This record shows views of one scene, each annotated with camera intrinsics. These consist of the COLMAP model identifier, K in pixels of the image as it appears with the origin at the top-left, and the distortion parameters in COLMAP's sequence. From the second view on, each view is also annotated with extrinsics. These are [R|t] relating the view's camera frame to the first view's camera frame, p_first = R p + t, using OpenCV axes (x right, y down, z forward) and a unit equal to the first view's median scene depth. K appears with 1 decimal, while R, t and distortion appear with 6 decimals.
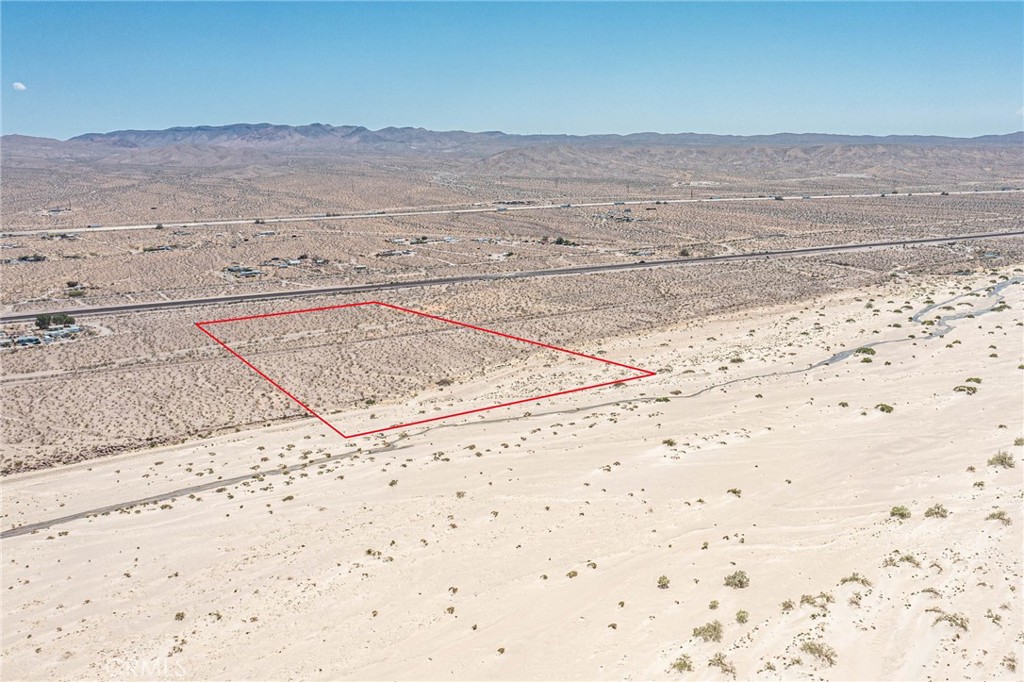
lens RADIAL K [[993.1, 0, 513.2], [0, 993.1, 340.7], [0, 0, 1]] dist [0.002578, 0.002482]
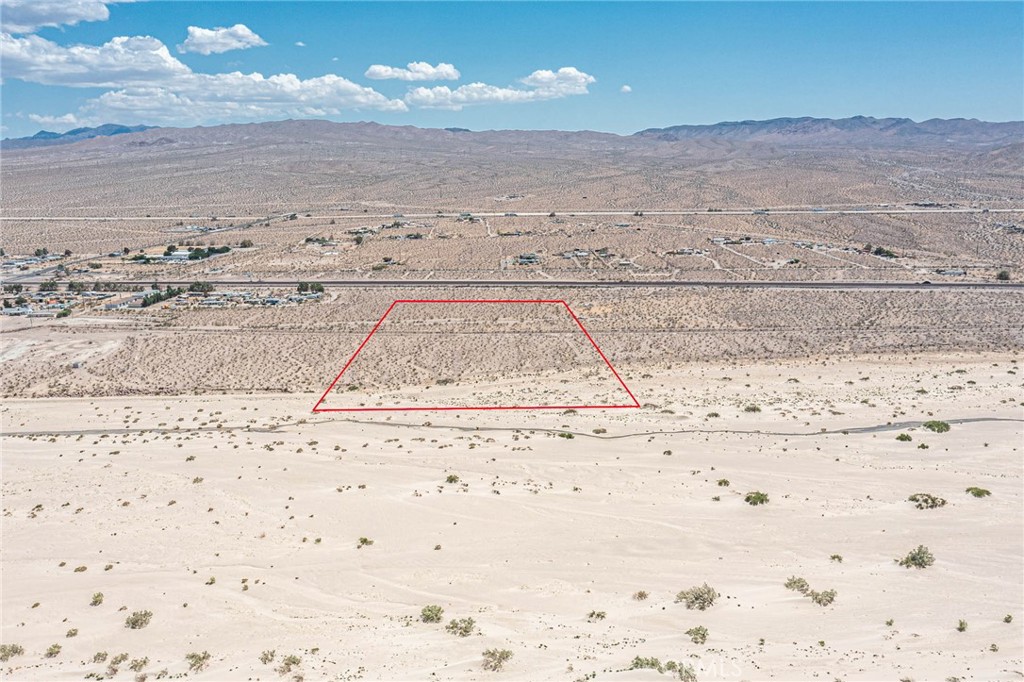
lens RADIAL K [[923.0, 0, 511.3], [0, 923.0, 343.0], [0, 0, 1]] dist [-0.009323, 0.004006]
pose [[0.794869, 0.126853, -0.593373, 0.244704], [-0.110846, 0.991804, 0.063543, -0.029514], [0.596571, 0.015264, 0.802415, 0.120375]]
